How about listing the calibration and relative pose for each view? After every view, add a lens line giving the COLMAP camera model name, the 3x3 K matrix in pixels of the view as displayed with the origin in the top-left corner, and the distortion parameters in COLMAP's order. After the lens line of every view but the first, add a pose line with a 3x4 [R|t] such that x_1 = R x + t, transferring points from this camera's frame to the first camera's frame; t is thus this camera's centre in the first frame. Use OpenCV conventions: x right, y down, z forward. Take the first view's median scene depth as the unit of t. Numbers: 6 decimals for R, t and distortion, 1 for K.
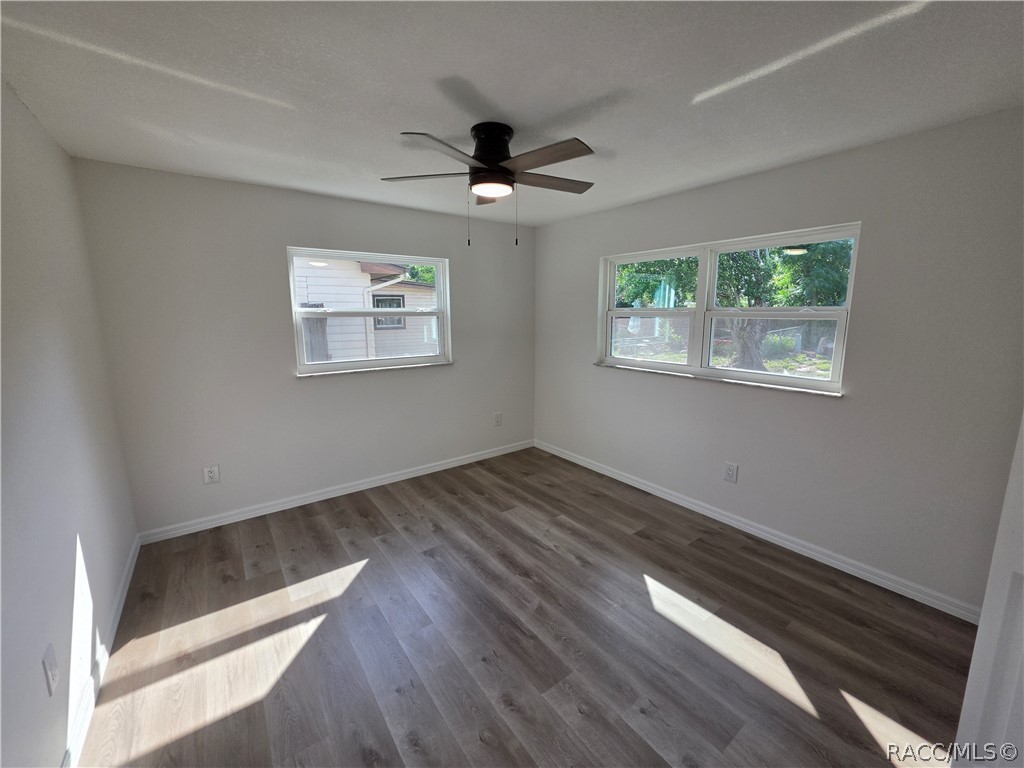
lens RADIAL K [[412.1, 0, 515.3], [0, 412.1, 390.3], [0, 0, 1]] dist [-0.005585, 0.000652]
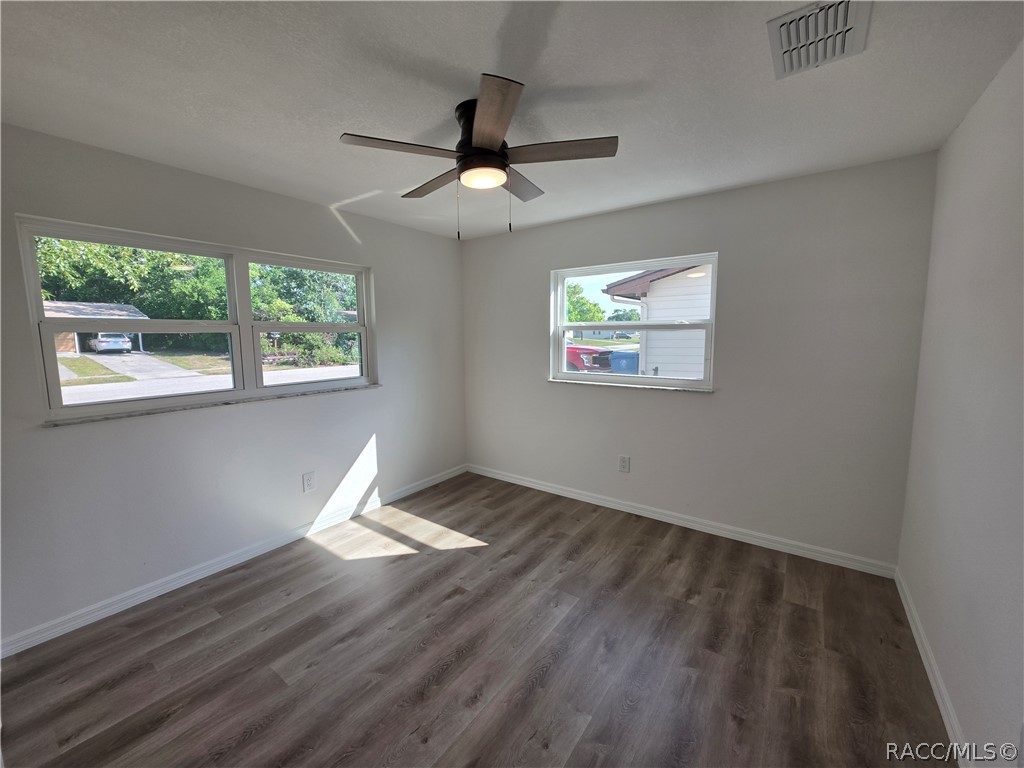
lens RADIAL K [[412.1, 0, 515.7], [0, 412.1, 381.3], [0, 0, 1]] dist [-0.005585, 0.000652]
pose [[0.301177, 0.101169, -0.948186, 0.557575], [-0.185955, 0.981497, 0.045658, -0.066513], [0.935261, 0.162569, 0.314417, 0.548781]]
